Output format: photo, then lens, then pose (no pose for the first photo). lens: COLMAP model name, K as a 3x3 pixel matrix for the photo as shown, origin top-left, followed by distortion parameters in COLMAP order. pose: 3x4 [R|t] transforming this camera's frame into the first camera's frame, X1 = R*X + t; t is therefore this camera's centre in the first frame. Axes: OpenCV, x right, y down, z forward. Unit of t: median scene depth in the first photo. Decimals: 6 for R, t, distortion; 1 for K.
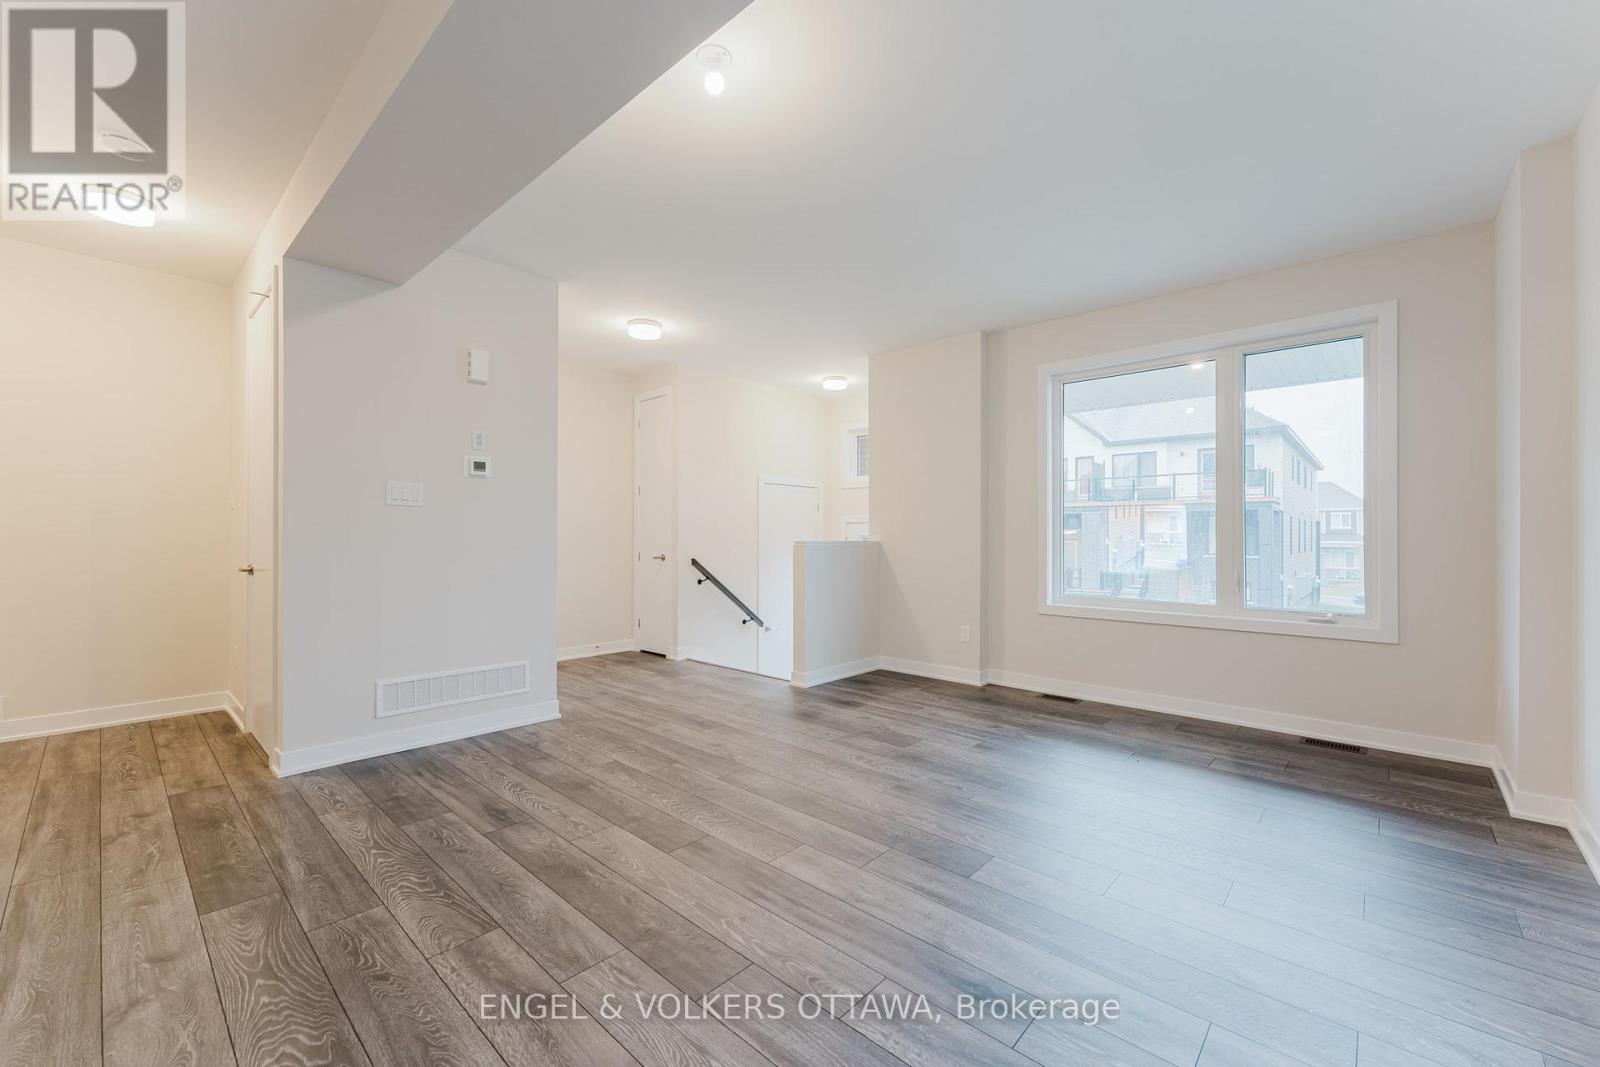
lens RADIAL K [[634.2, 0, 801.2], [0, 634.2, 527.0], [0, 0, 1]] dist [-0.000284, -0.000019]
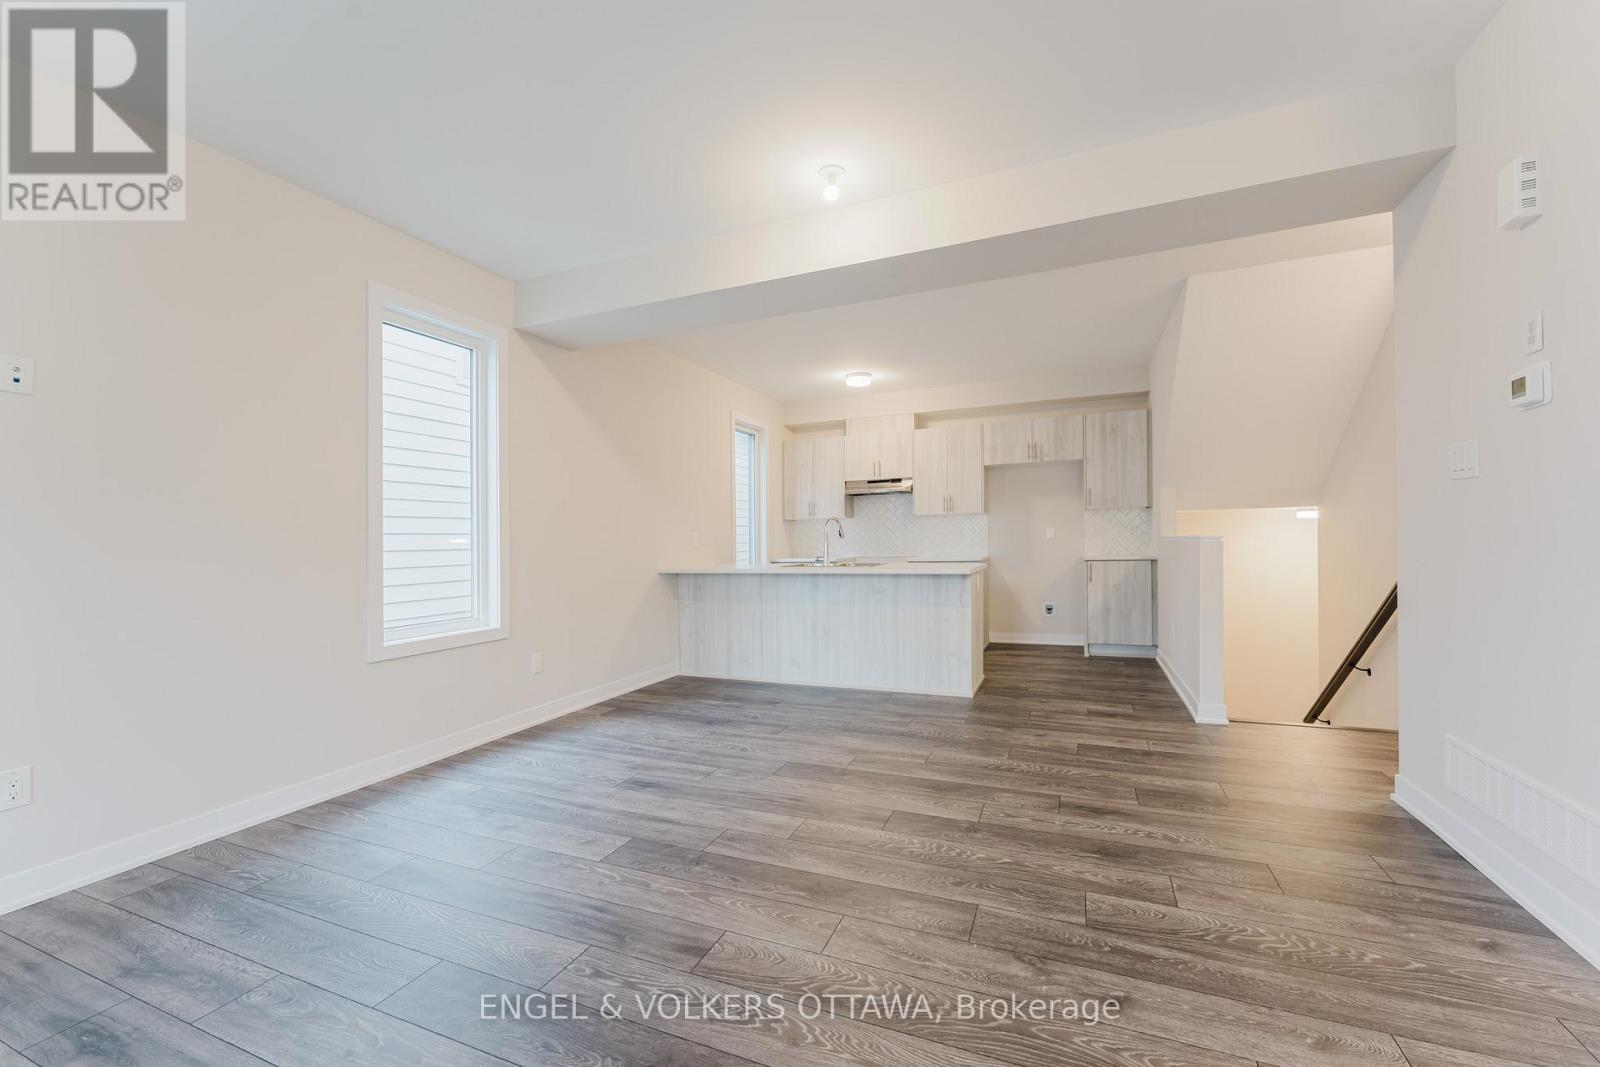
lens RADIAL K [[648.4, 0, 804.8], [0, 648.4, 549.7], [0, 0, 1]] dist [-0.000663, 0.000076]
pose [[-0.941222, 0.019752, -0.337211, 0.242275], [0.021316, 0.999772, -0.000935, 0.027242], [0.337115, -0.008068, -0.941429, 1.503293]]
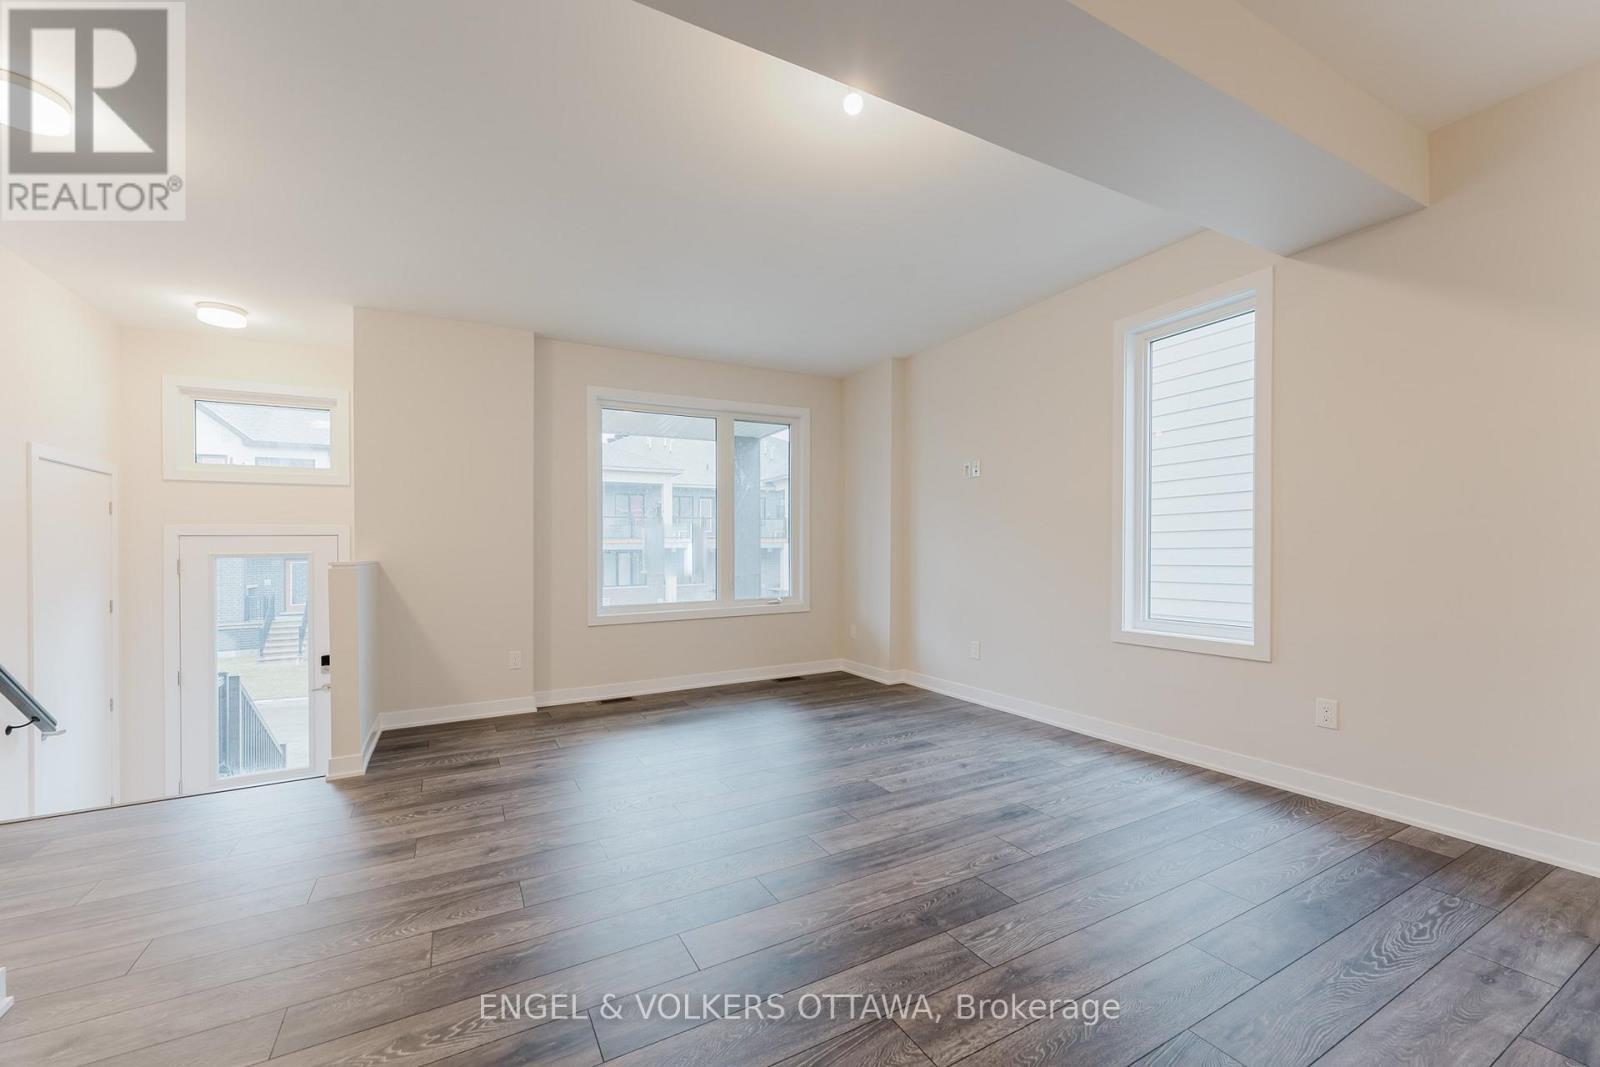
lens RADIAL K [[648.4, 0, 804.8], [0, 648.4, 549.7], [0, 0, 1]] dist [-0.000663, 0.000076]
pose [[0.324793, -0.008925, 0.945743, -0.775447], [0.001074, 0.999958, 0.009068, 0.004656], [-0.945785, -0.001929, 0.324789, 0.487477]]
